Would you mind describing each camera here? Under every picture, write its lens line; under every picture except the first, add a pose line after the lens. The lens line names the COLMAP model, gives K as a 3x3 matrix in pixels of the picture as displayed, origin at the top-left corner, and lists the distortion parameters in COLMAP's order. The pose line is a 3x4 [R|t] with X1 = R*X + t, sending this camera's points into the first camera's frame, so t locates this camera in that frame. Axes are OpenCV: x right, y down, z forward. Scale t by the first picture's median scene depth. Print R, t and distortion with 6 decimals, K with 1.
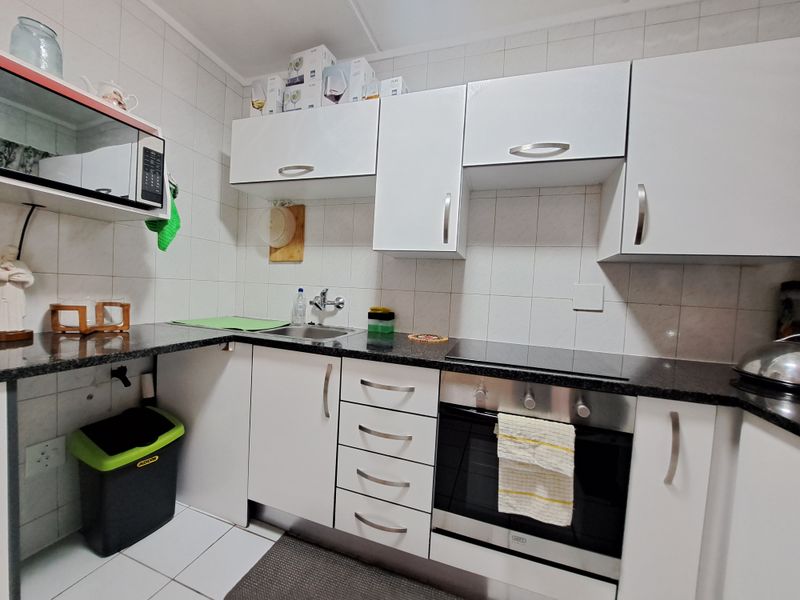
lens RADIAL K [[319.6, 0, 400.0], [0, 319.6, 300.0], [0, 0, 1]] dist [-0.001541, -0.007318]
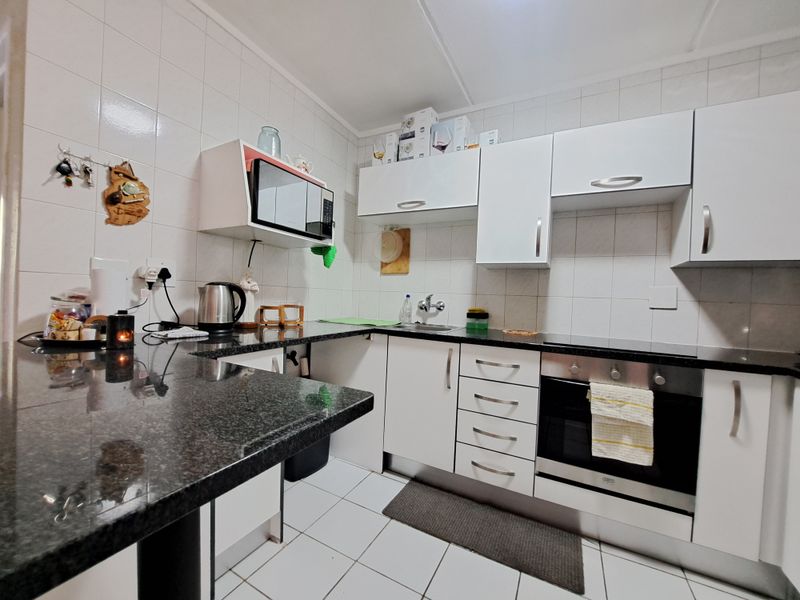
lens RADIAL K [[319.6, 0, 400.0], [0, 319.6, 300.0], [0, 0, 1]] dist [-0.001541, -0.007318]
pose [[0.986195, -0.010512, -0.165255, -0.192175], [0.005432, 0.999500, -0.031162, 0.033935], [0.165500, 0.029834, 0.985758, -0.350983]]
